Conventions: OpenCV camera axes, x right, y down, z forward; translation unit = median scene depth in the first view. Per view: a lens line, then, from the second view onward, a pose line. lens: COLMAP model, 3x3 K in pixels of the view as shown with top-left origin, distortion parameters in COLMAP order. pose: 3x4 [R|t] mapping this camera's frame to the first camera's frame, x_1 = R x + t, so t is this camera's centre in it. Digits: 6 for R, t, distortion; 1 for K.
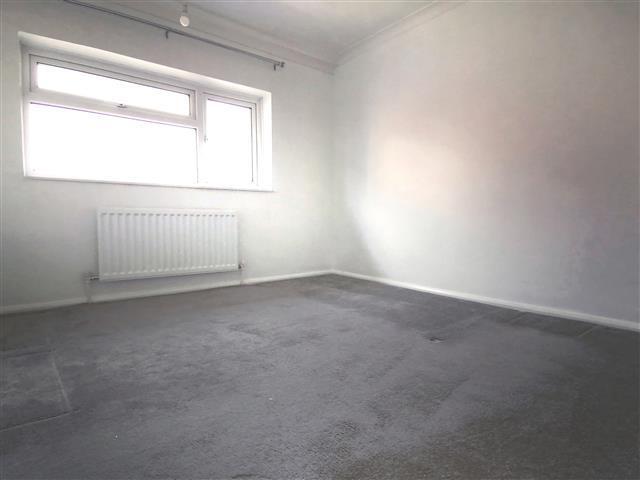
lens RADIAL K [[392.3, 0, 320.0], [0, 392.3, 241.1], [0, 0, 1]] dist [0.000558, 0.000063]
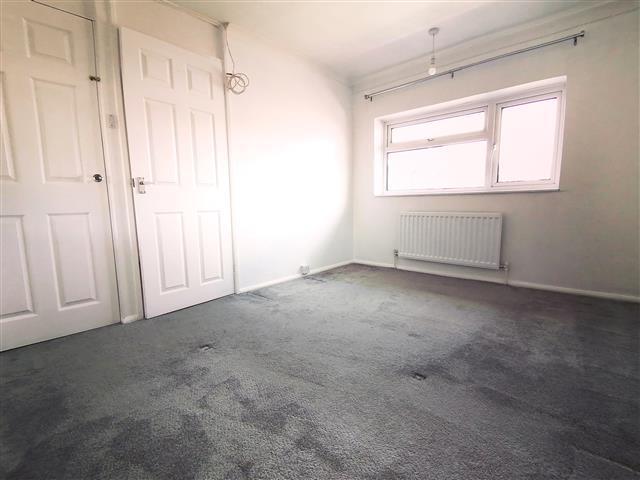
lens RADIAL K [[321.0, 0, 319.1], [0, 321.0, 241.8], [0, 0, 1]] dist [-0.000447, 0.000002]
pose [[0.120298, 0.121448, -0.985281, 0.599273], [-0.031799, 0.992451, 0.118450, -0.089890], [0.992228, 0.017082, 0.123252, 0.413067]]
